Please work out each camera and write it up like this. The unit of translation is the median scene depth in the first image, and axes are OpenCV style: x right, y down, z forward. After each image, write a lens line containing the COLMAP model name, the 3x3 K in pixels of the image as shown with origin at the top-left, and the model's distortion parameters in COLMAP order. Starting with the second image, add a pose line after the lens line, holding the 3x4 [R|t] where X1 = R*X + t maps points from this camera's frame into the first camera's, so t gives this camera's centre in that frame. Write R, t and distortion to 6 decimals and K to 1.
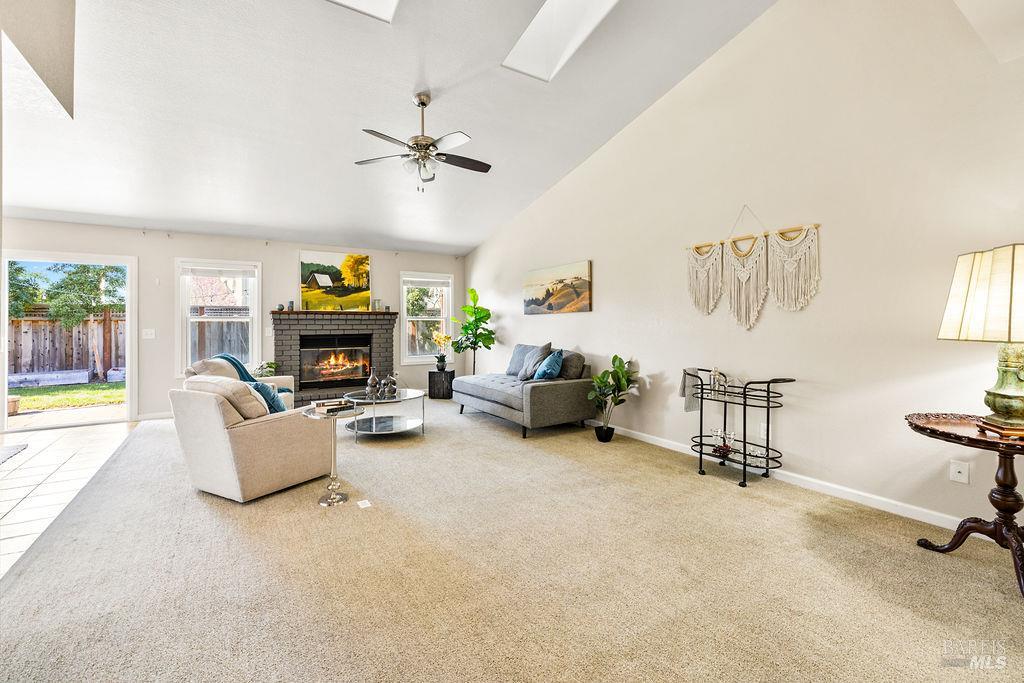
lens RADIAL K [[435.3, 0, 510.5], [0, 435.3, 336.3], [0, 0, 1]] dist [-0.000486, -0.000372]
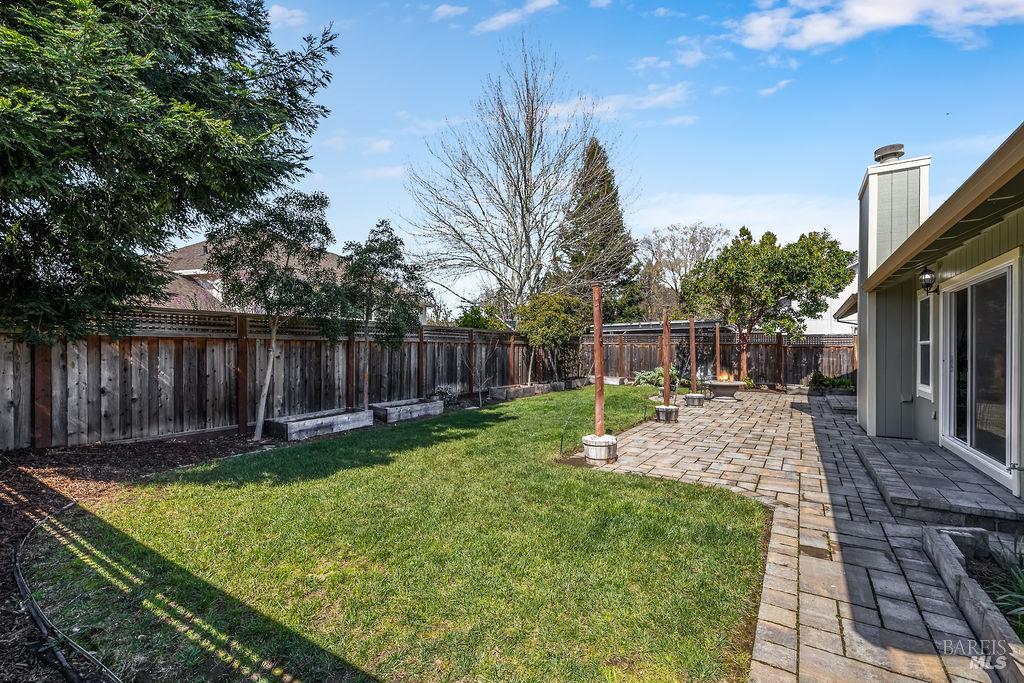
lens RADIAL K [[435.3, 0, 519.0], [0, 435.3, 351.7], [0, 0, 1]] dist [-0.000486, -0.000372]
pose [[0.913768, 0.004778, 0.406209, -1.845719], [0.007311, 0.999575, -0.028203, 0.008264], [-0.406172, 0.028741, 0.913345, 0.386306]]
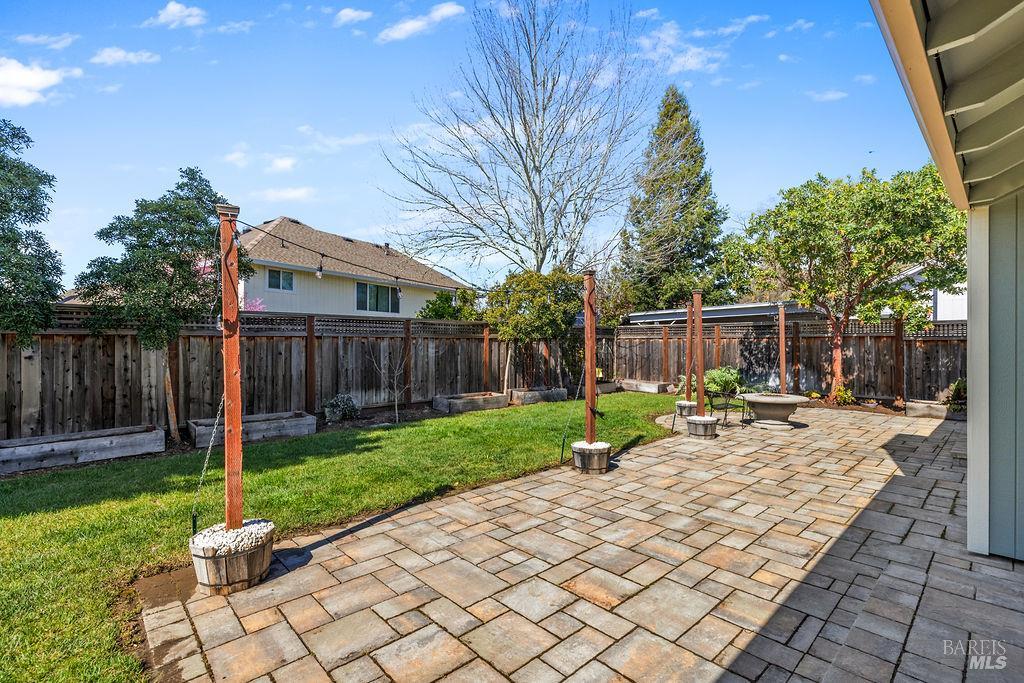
lens RADIAL K [[467.3, 0, 511.5], [0, 467.3, 341.7], [0, 0, 1]] dist [-0.002322, 0.000171]
pose [[0.984548, 0.005441, 0.175028, -1.150638], [0.001811, 0.999147, -0.041246, -0.006678], [-0.175104, 0.040926, 0.983699, 0.628999]]
